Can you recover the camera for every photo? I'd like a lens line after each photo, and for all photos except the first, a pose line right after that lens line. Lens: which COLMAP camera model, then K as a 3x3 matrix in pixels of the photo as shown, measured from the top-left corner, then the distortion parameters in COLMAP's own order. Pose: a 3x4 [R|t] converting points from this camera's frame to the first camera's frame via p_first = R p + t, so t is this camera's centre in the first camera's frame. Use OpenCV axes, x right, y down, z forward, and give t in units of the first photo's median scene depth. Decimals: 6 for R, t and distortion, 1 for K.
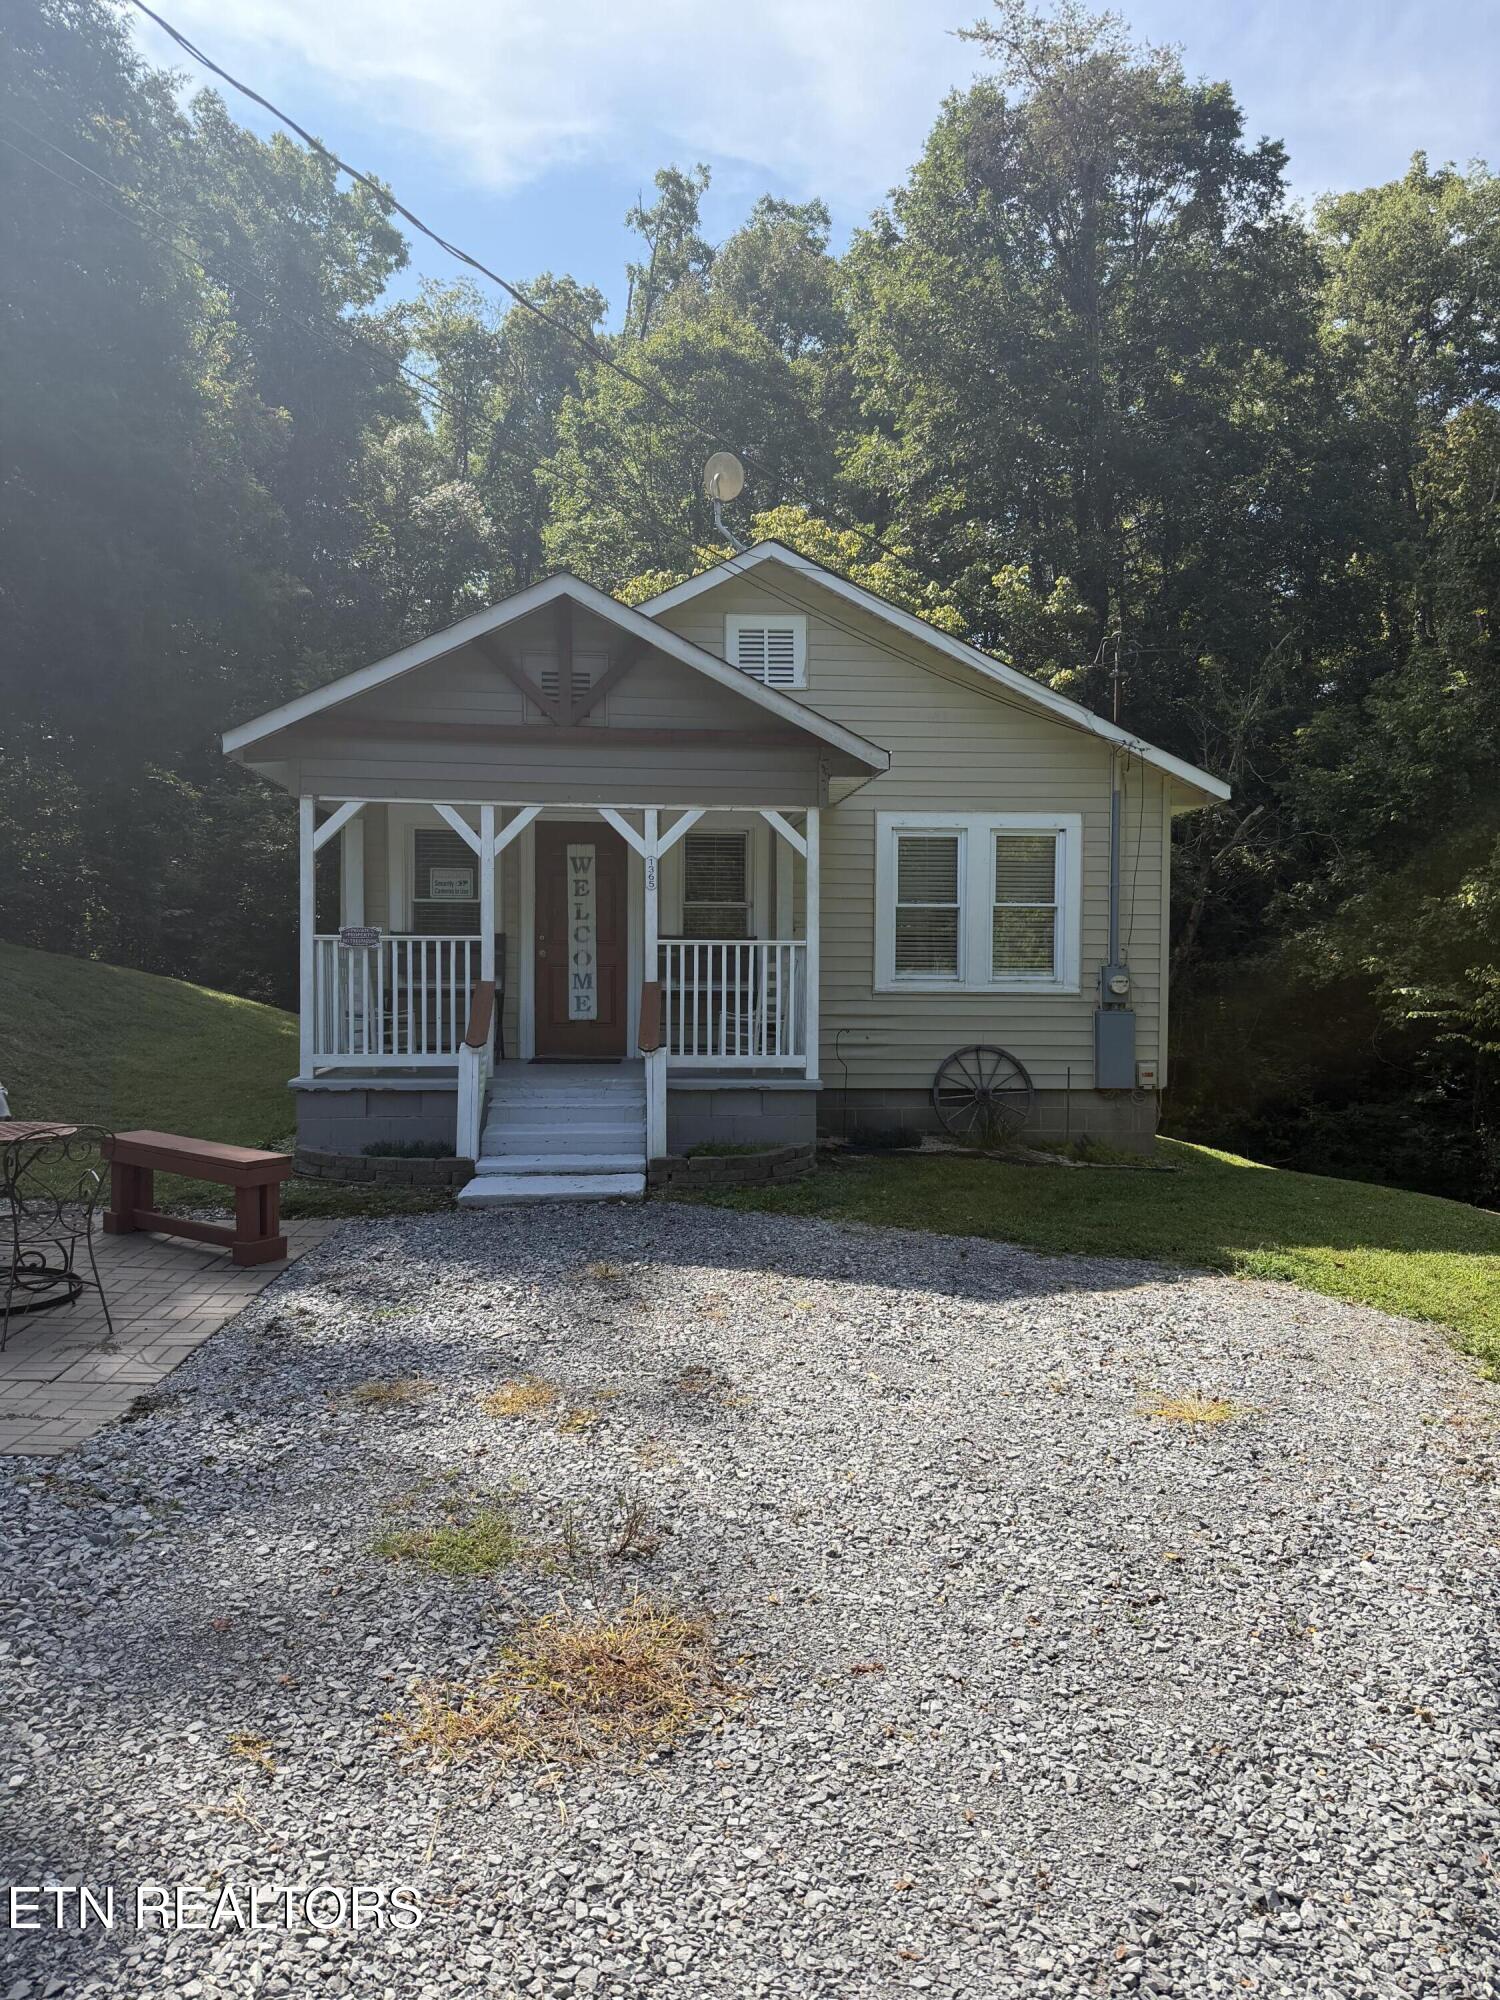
lens RADIAL K [[1379.9, 0, 750.0], [0, 1379.9, 1000.0], [0, 0, 1]] dist [0.138835, -0.233979]
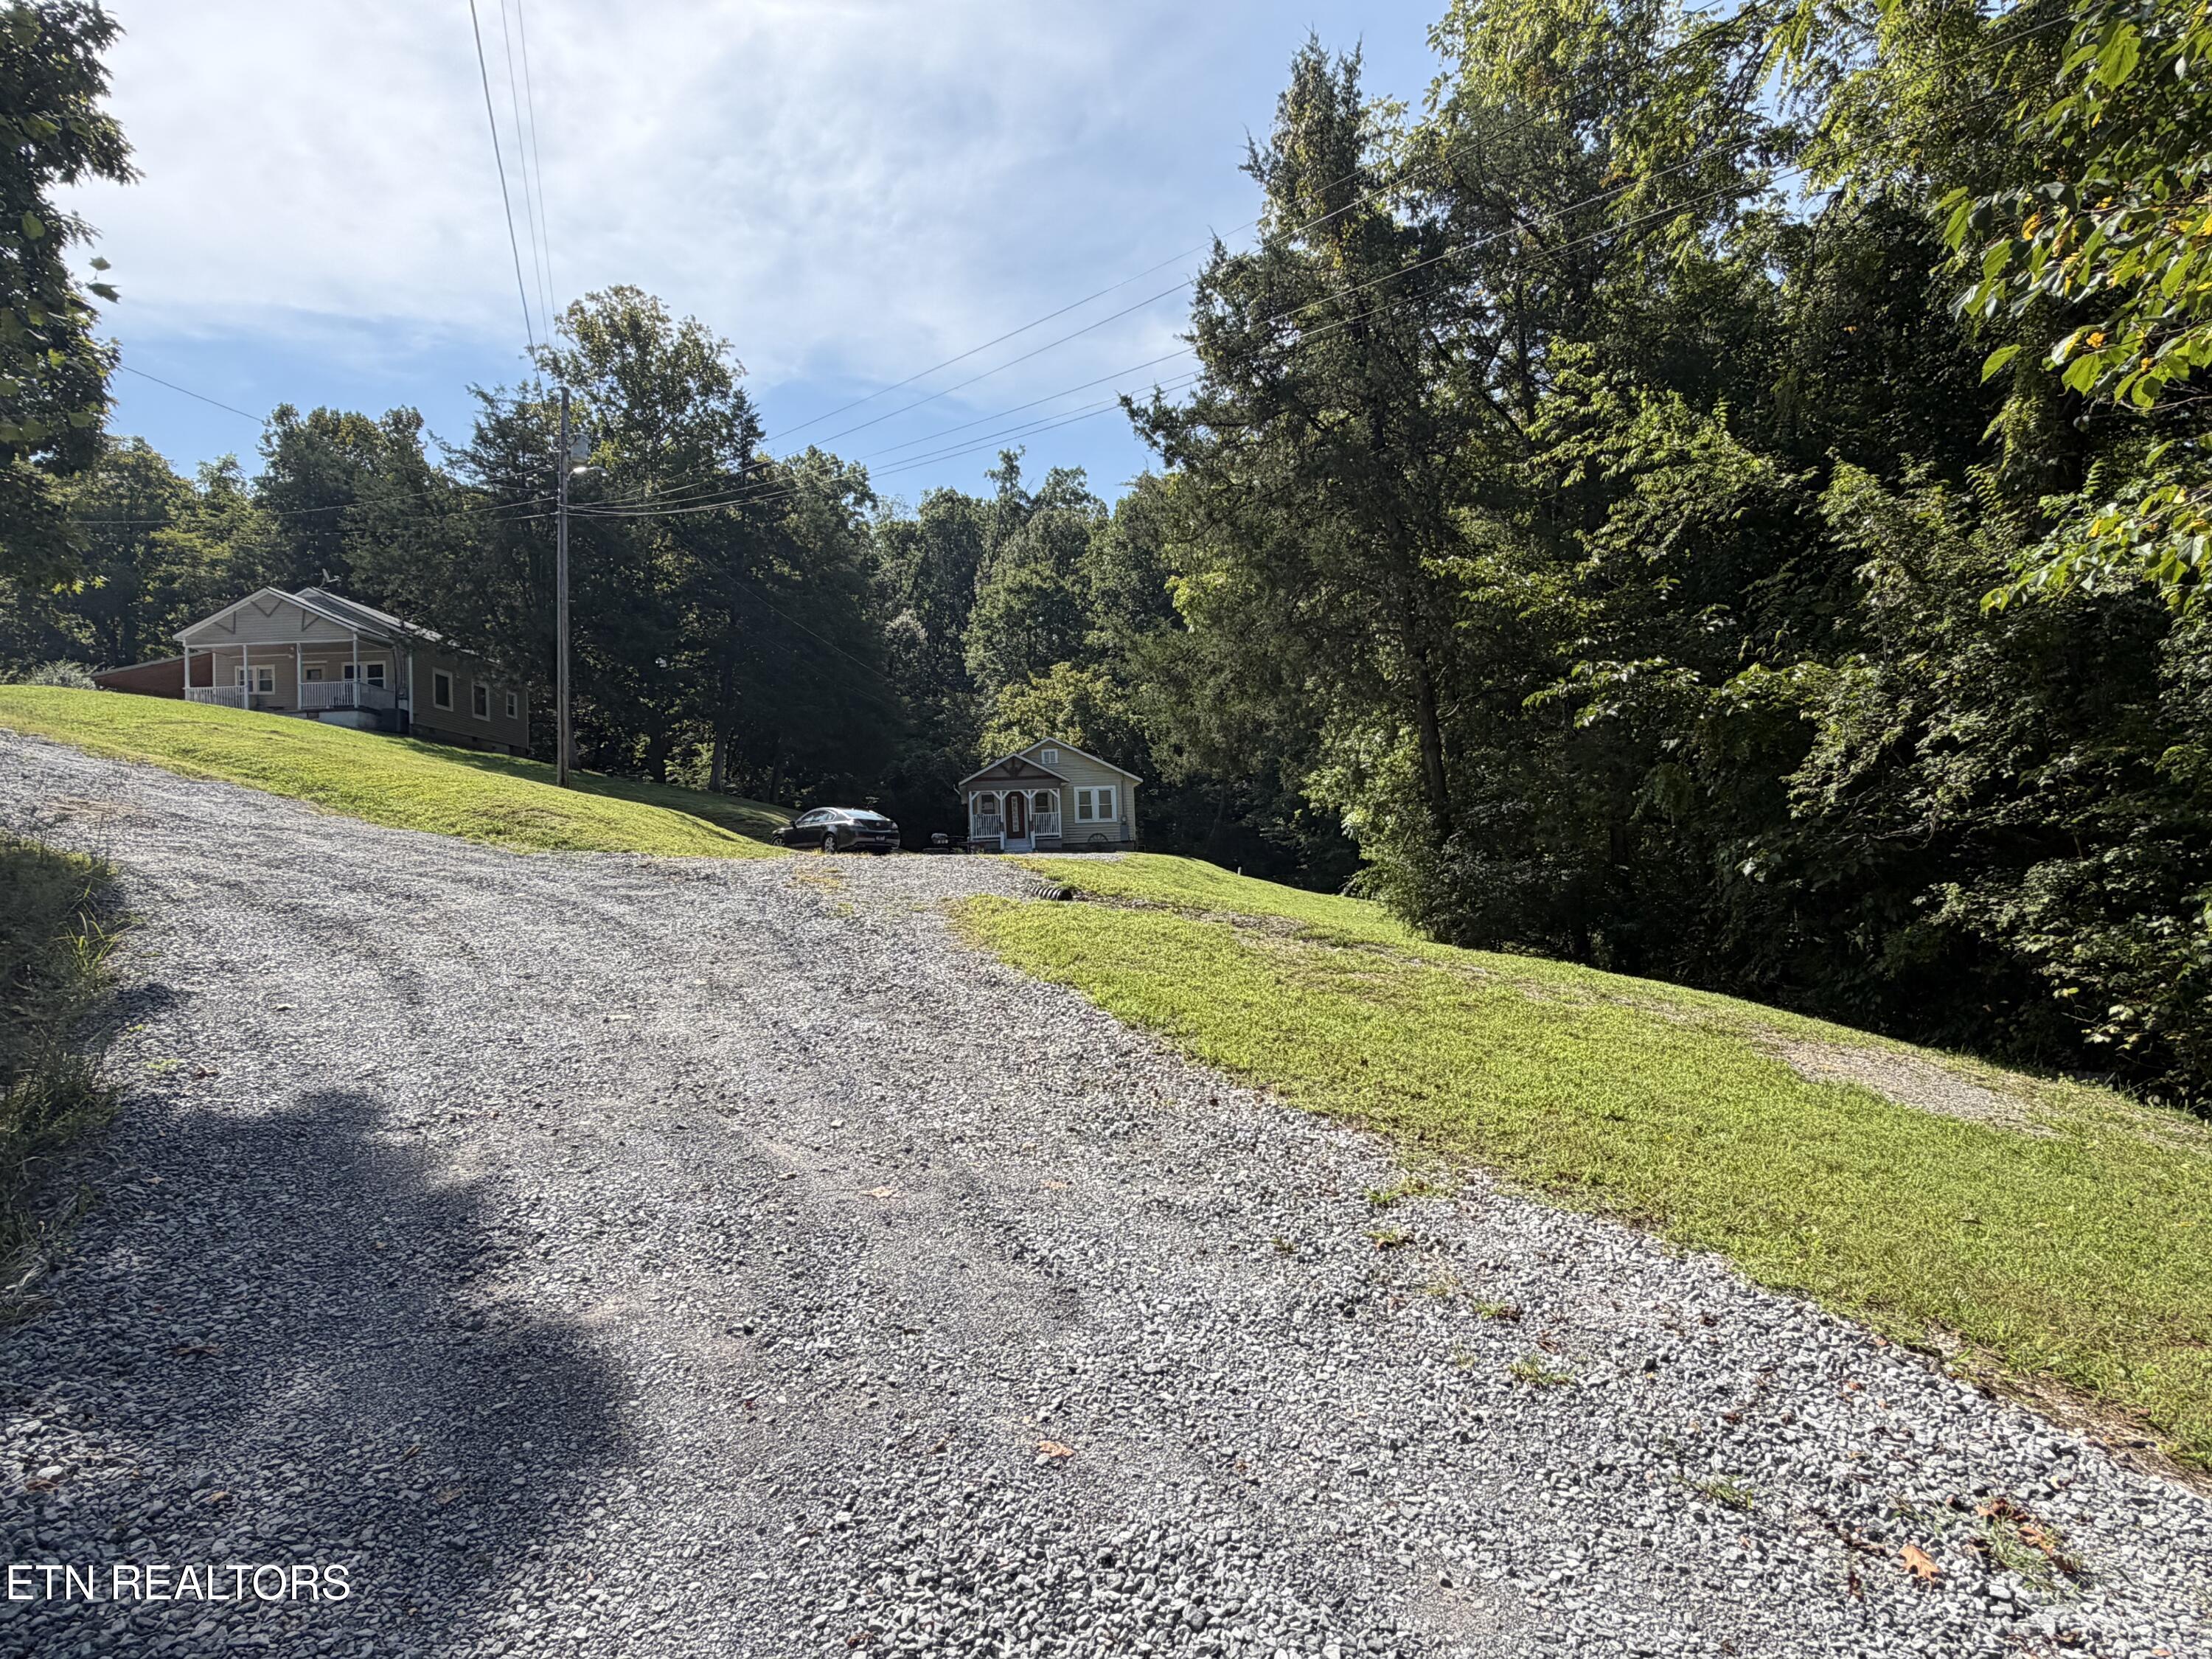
lens RADIAL K [[1195.6, 0, 1107.3], [0, 1195.6, 833.4], [0, 0, 1]] dist [-0.000676, -0.000893]
pose [[0.998773, -0.041778, 0.026591, 0.090478], [0.043332, 0.997209, -0.060807, 0.290424], [-0.023977, 0.061884, 0.997795, -3.209095]]
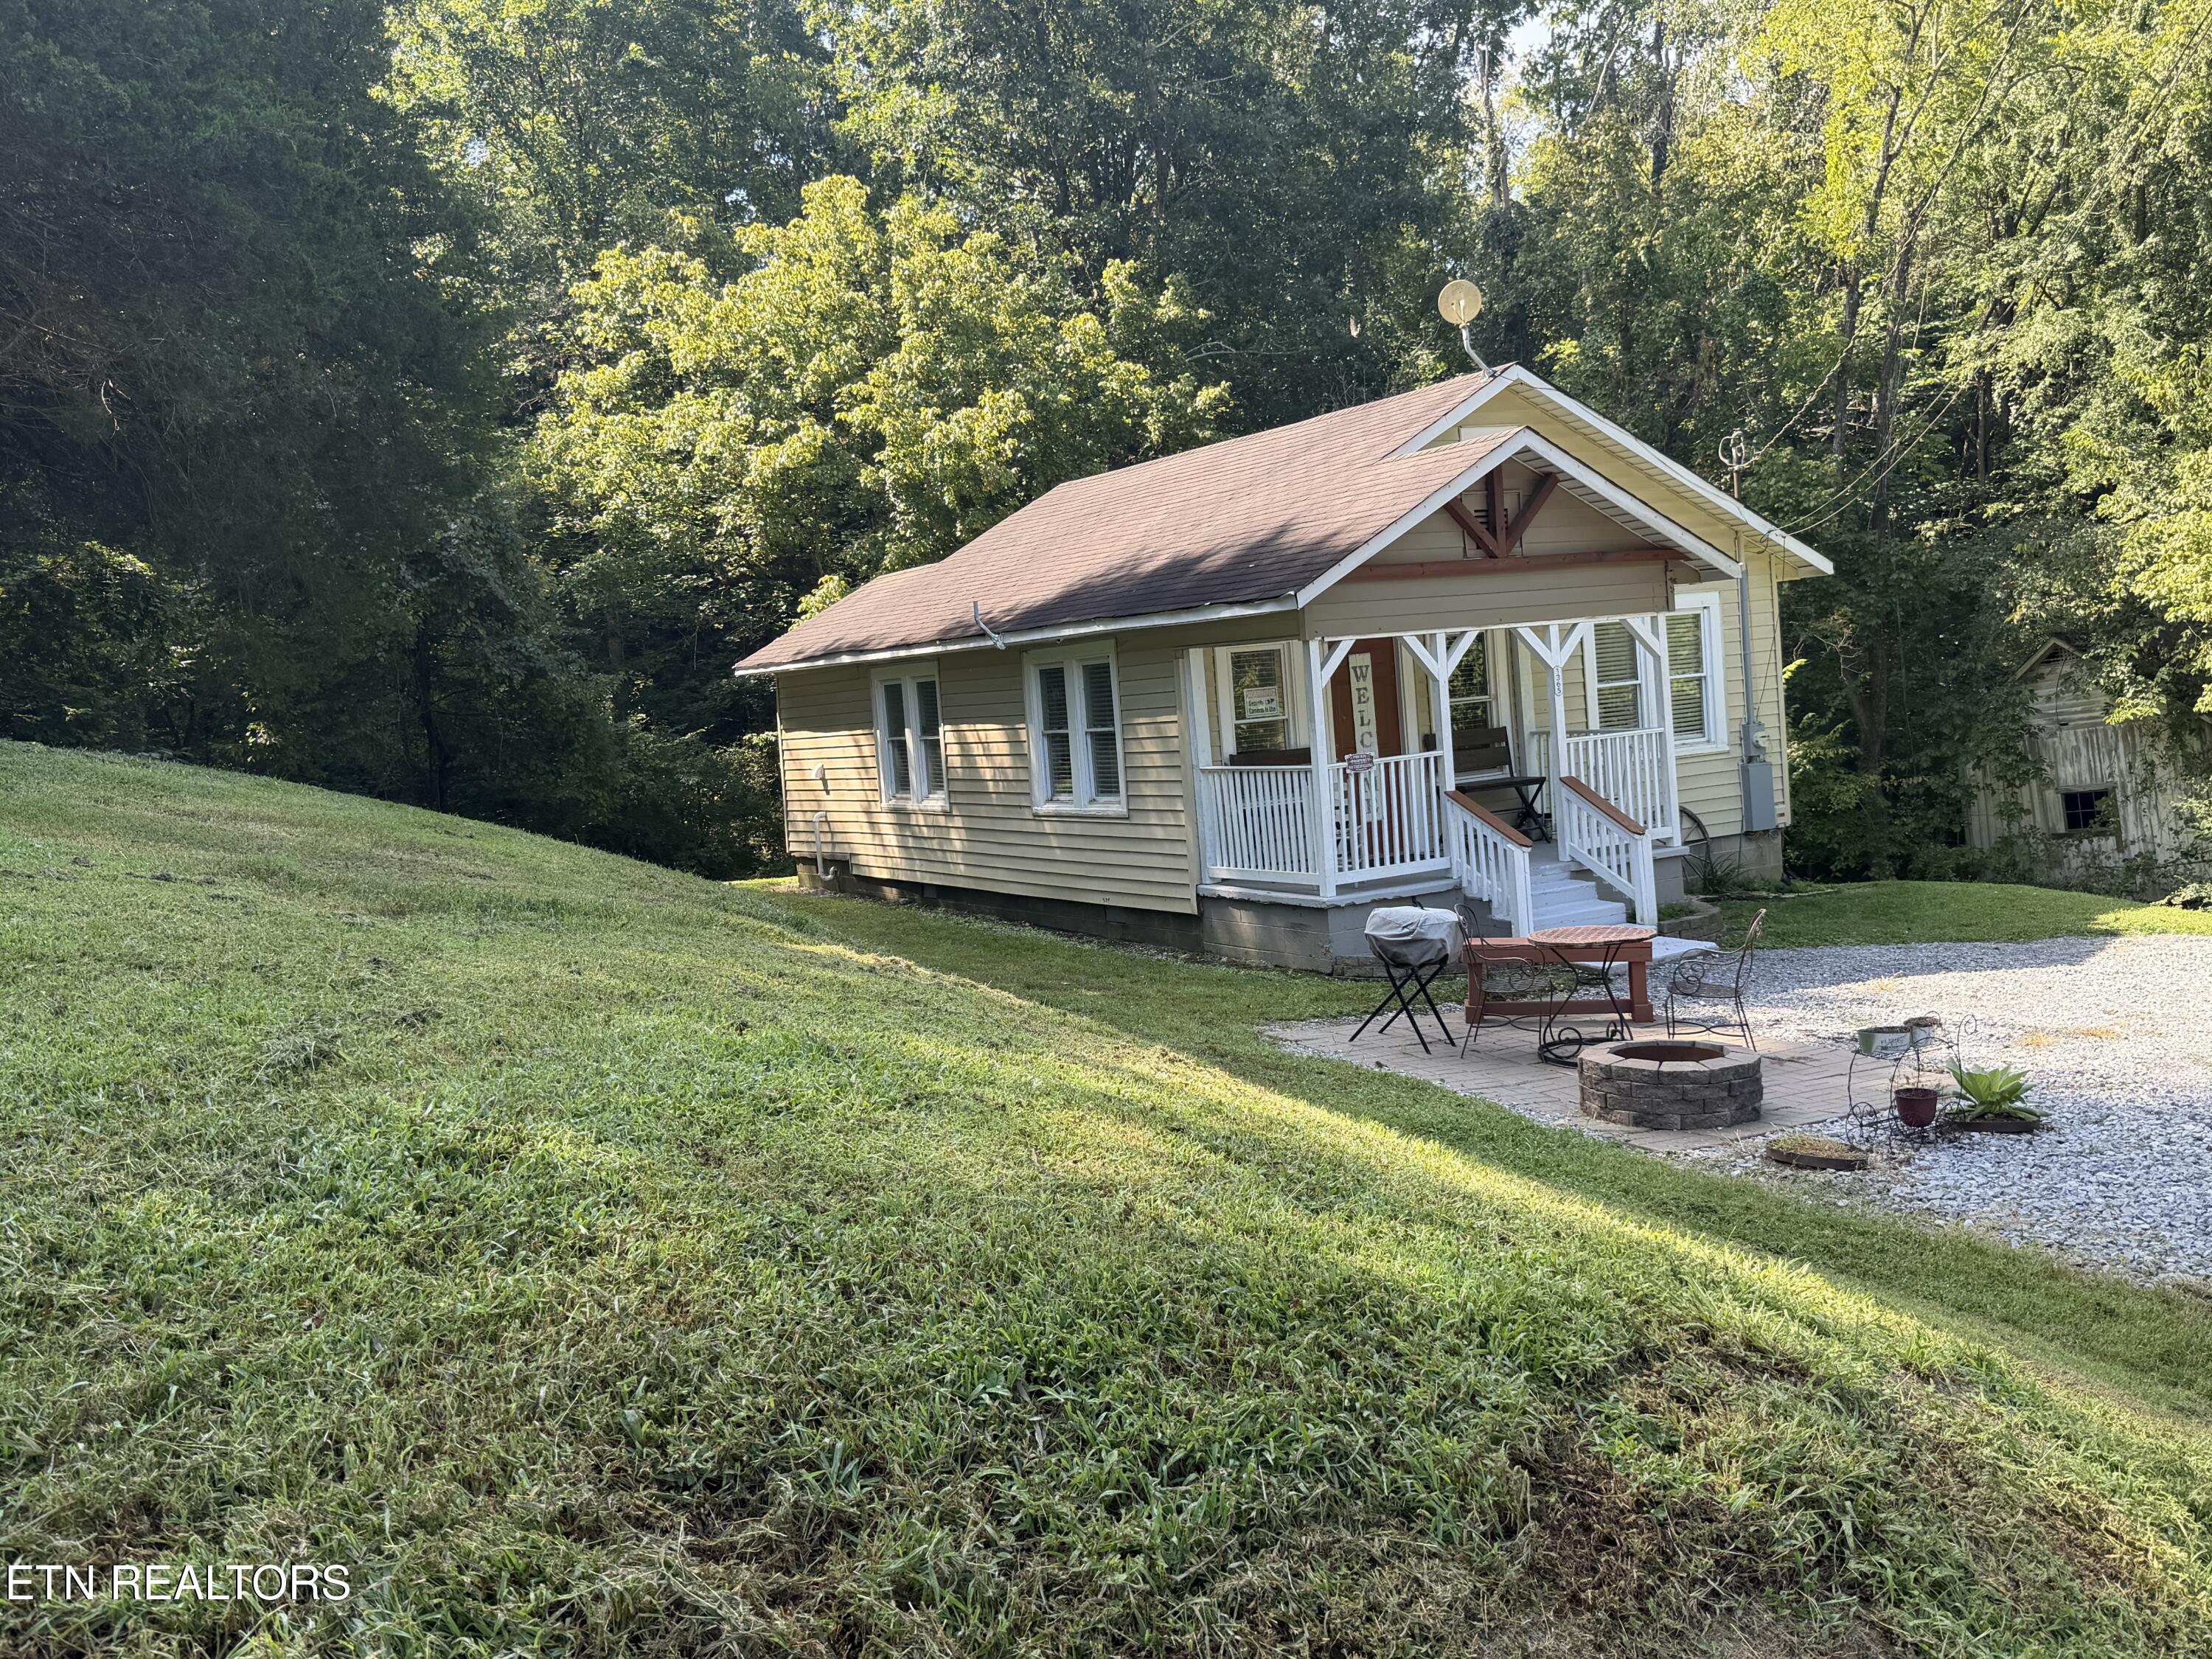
lens RADIAL K [[2008.8, 0, 1106.0], [0, 2008.8, 829.5], [0, 0, 1]] dist [0.008944, 0.001710]
pose [[0.907651, -0.115352, 0.403563, -0.892750], [0.104376, 0.993322, 0.049173, -0.073805], [-0.406540, -0.002509, 0.913630, -0.286061]]
